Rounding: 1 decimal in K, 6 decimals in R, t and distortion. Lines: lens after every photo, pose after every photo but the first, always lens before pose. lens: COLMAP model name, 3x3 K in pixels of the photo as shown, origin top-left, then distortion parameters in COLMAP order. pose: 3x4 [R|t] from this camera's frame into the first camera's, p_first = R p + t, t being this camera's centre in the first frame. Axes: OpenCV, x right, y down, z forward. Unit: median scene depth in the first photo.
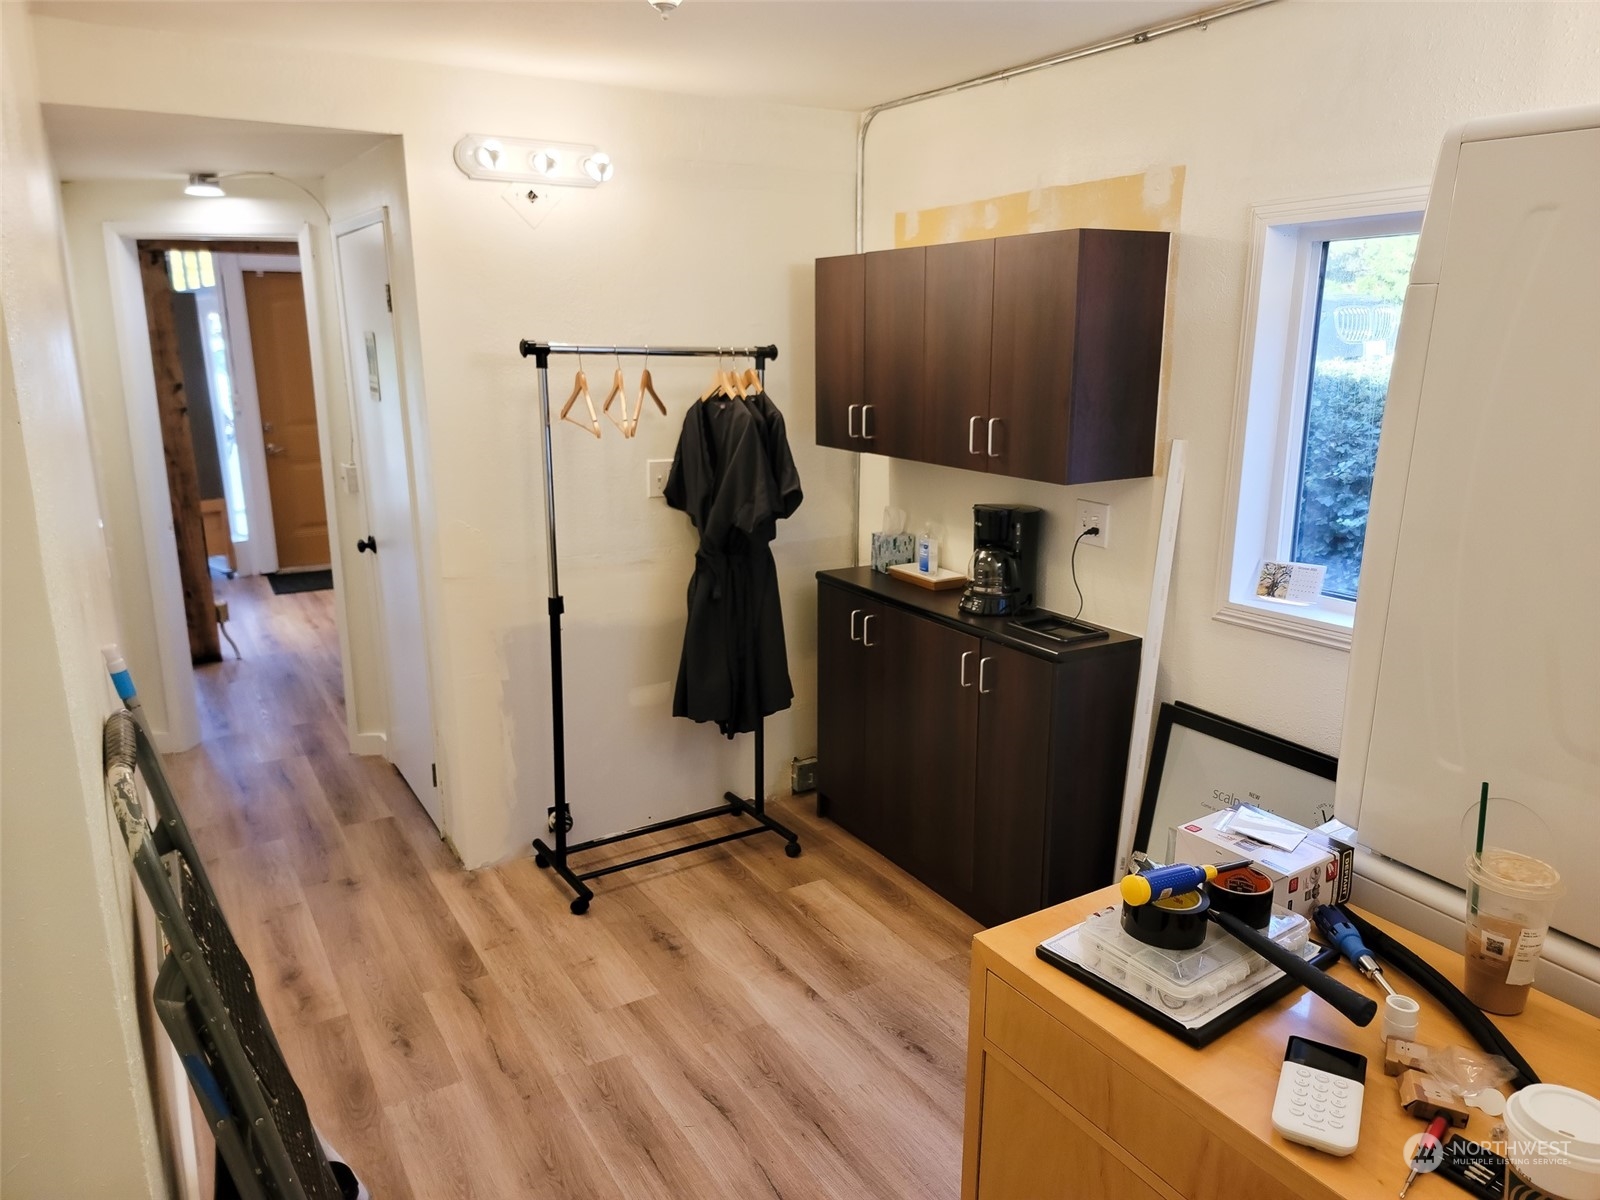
lens RADIAL K [[1095.6, 0, 800.0], [0, 1095.6, 600.0], [0, 0, 1]] dist [0.089177, -0.066703]
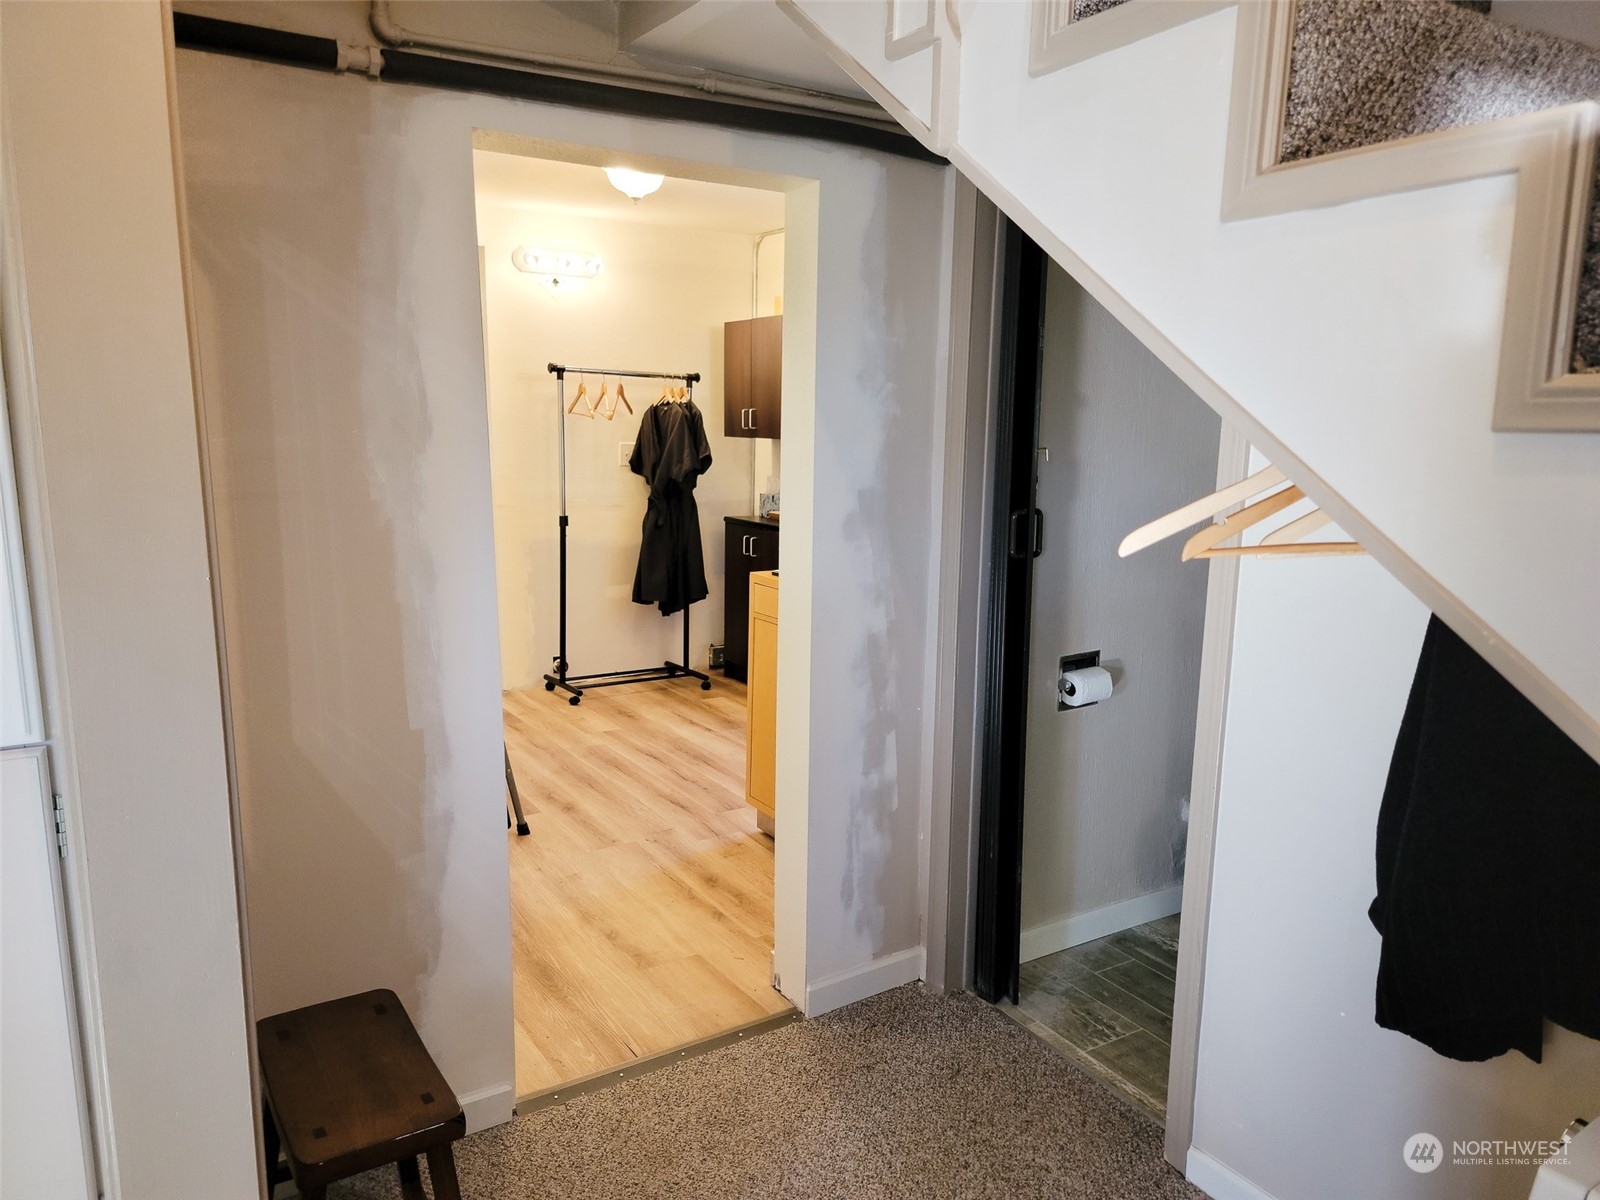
lens RADIAL K [[1109.1, 0, 782.6], [0, 1109.1, 627.7], [0, 0, 1]] dist [0.085550, -0.000132]
pose [[0.999754, 0.013805, 0.017374, 0.080099], [-0.012846, 0.998452, -0.054119, 0.240570], [-0.018095, 0.053882, 0.998383, -0.657173]]
